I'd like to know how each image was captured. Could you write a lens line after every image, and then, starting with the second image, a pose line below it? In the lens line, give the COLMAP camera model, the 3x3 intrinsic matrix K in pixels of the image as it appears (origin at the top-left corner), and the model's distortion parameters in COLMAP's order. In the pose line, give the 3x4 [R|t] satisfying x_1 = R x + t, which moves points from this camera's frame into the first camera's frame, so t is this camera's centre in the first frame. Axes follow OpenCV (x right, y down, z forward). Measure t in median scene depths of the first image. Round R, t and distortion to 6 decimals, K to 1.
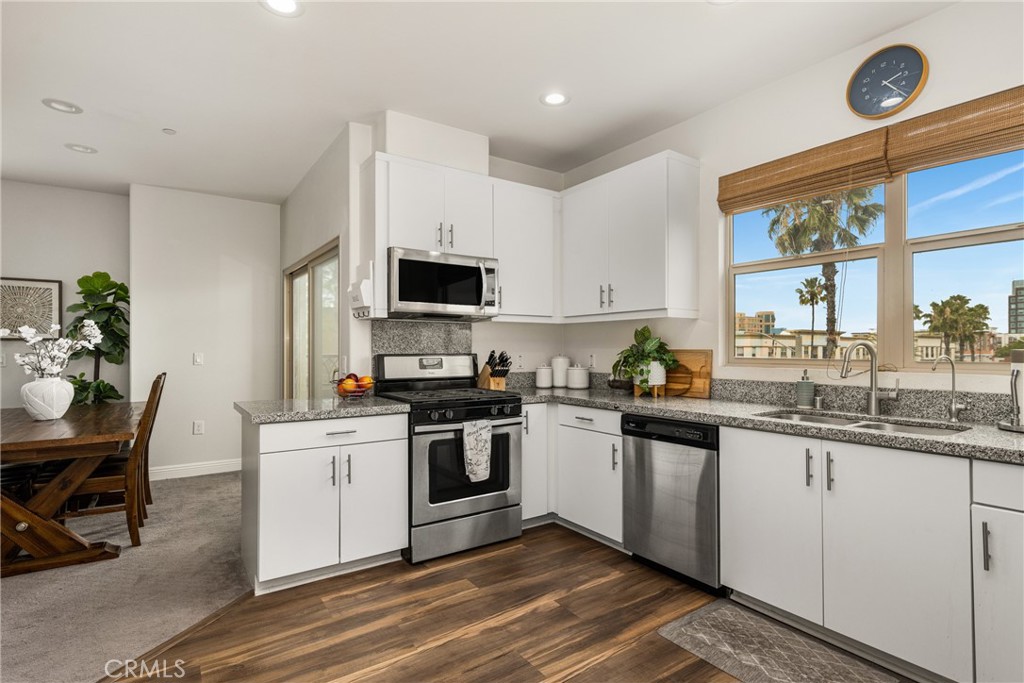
lens RADIAL K [[505.1, 0, 512.0], [0, 505.1, 341.5], [0, 0, 1]] dist [0.000895, -0.000020]
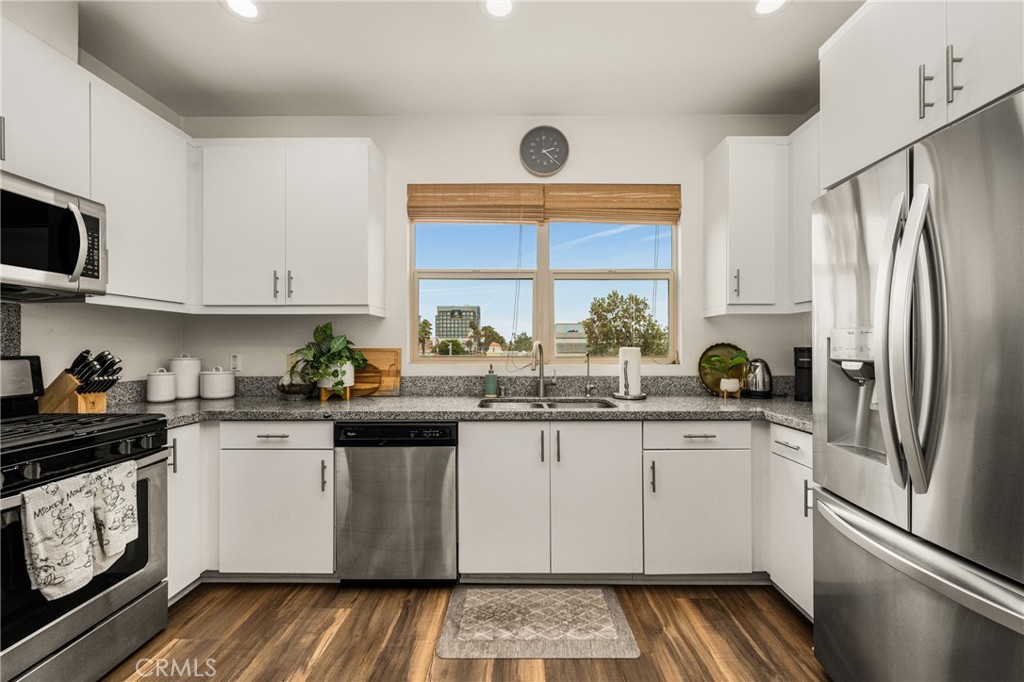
lens RADIAL K [[425.3, 0, 511.8], [0, 425.3, 344.8], [0, 0, 1]] dist [-0.002961, -0.000254]
pose [[0.576959, 0.005594, 0.816754, -0.185969], [-0.011554, 0.999932, 0.001313, 0.005039], [-0.816691, -0.010194, 0.576985, 0.315811]]
